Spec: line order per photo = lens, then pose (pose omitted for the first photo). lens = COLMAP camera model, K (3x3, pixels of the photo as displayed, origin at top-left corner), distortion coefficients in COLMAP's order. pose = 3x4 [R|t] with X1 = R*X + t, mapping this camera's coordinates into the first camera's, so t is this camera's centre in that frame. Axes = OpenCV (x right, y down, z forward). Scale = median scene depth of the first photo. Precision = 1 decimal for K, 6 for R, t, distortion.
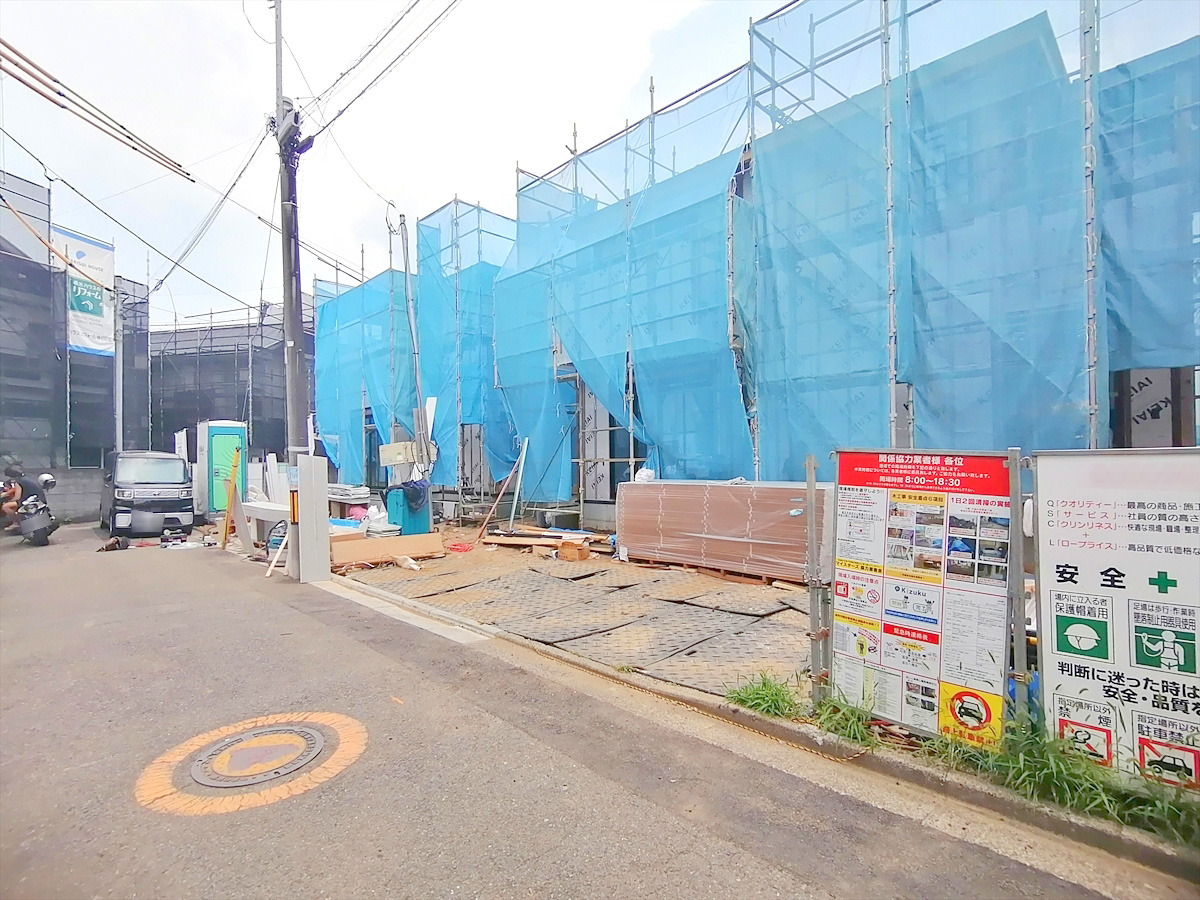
lens RADIAL K [[608.3, 0, 600.0], [0, 608.3, 450.0], [0, 0, 1]] dist [0.003466, -0.002184]
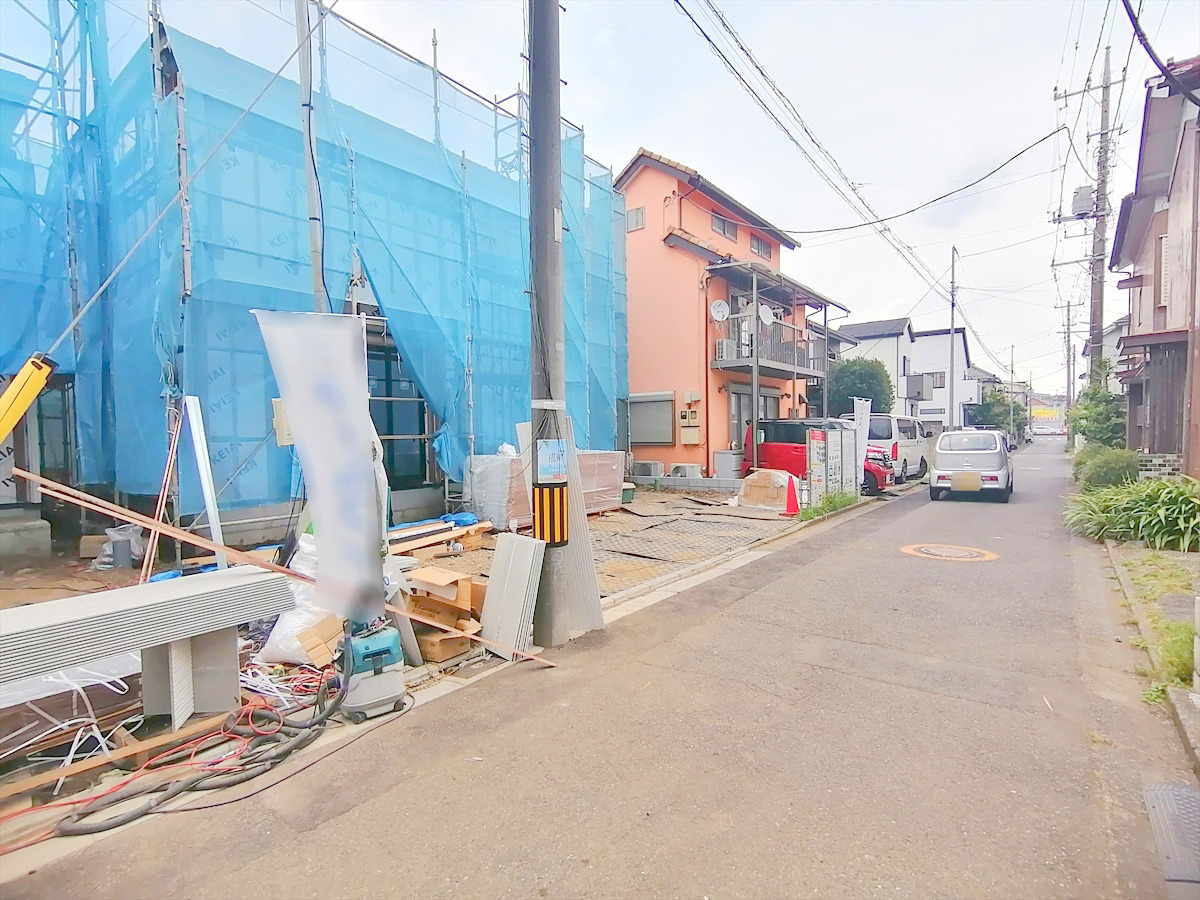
lens RADIAL K [[592.7, 0, 602.3], [0, 592.7, 458.4], [0, 0, 1]] dist [0.001548, -0.015554]
pose [[-0.139761, -0.028131, 0.989786, -1.323485], [-0.003203, 0.999604, 0.027958, 0.035558], [-0.990180, 0.000737, -0.139796, 1.336094]]
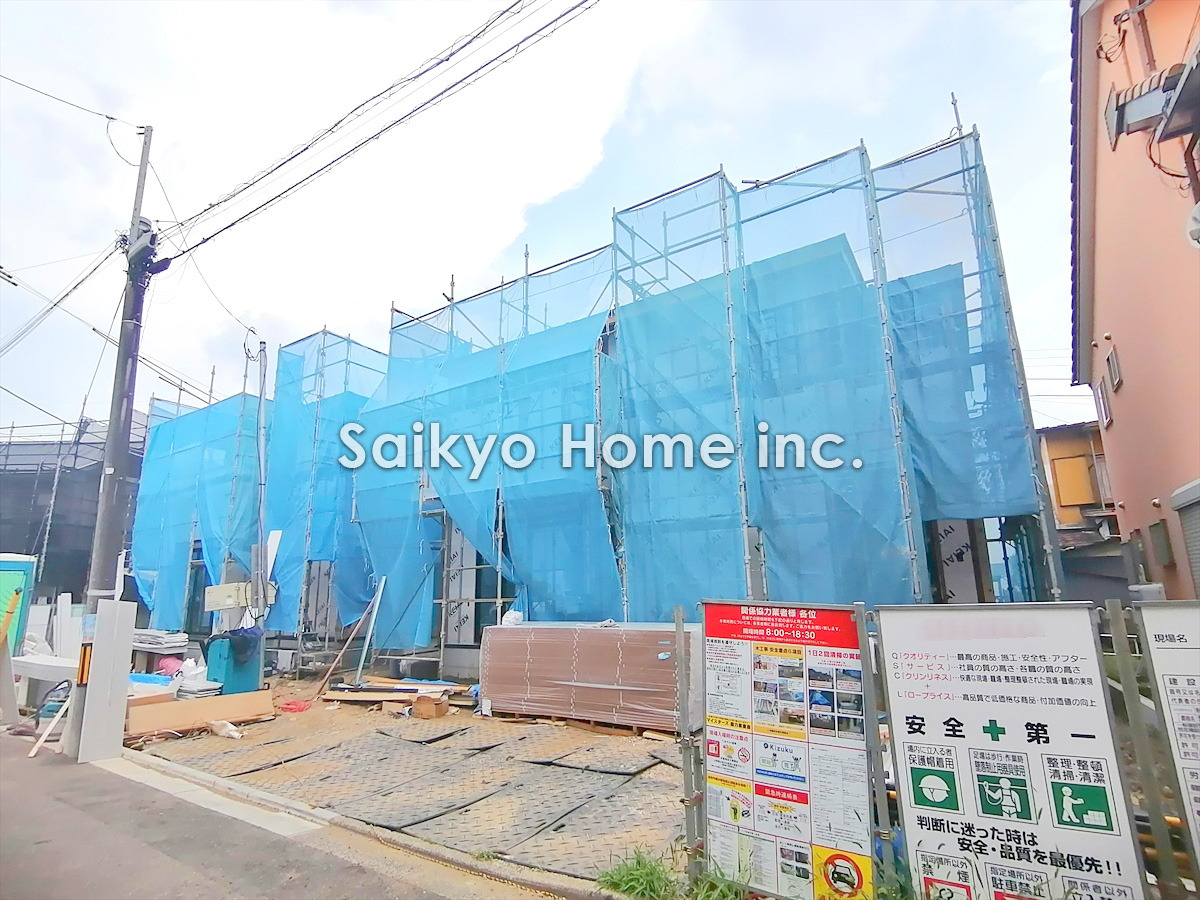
lens RADIAL K [[602.4, 0, 597.9], [0, 602.4, 455.0], [0, 0, 1]] dist [0.032685, -0.025621]
pose [[0.977662, 0.035837, 0.207104, -0.001002], [0.007355, 0.978920, -0.204110, -0.020353], [-0.210053, 0.201073, 0.956790, 0.008535]]
